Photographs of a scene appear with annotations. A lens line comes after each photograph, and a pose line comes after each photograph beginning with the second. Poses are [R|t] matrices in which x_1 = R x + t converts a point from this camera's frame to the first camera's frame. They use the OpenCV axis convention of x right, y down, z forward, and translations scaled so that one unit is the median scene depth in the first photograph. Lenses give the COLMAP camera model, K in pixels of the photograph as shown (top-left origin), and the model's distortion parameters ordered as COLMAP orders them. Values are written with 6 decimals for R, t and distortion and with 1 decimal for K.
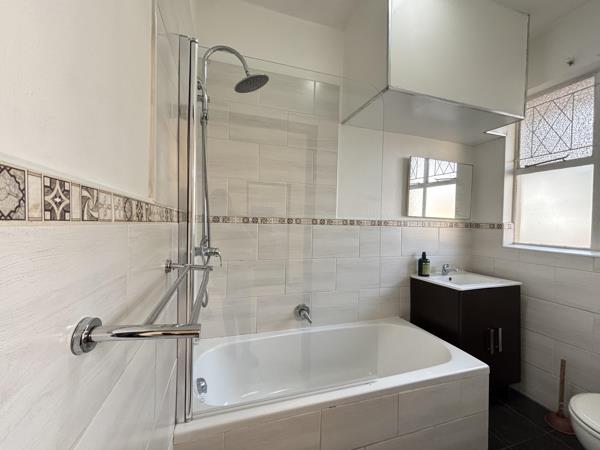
lens RADIAL K [[243.0, 0, 300.0], [0, 243.0, 225.0], [0, 0, 1]] dist [-0.001040, 0.000067]
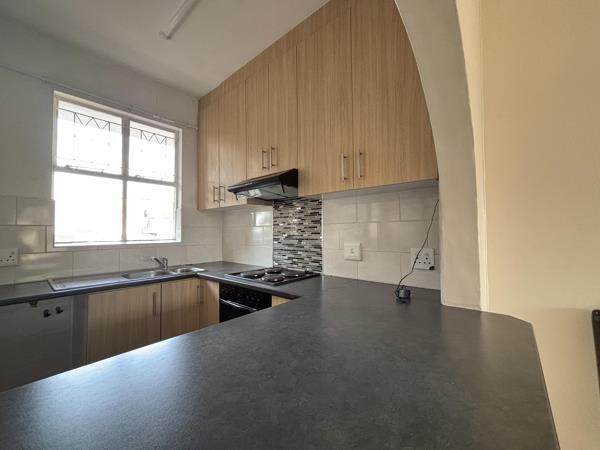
lens RADIAL K [[243.0, 0, 300.0], [0, 243.0, 225.0], [0, 0, 1]] dist [-0.001040, 0.000067]
pose [[-0.510245, 0.004618, 0.860017, -0.544332], [0.010079, 0.999949, 0.000611, 0.003558], [-0.859970, 0.008979, -0.510266, 0.990554]]
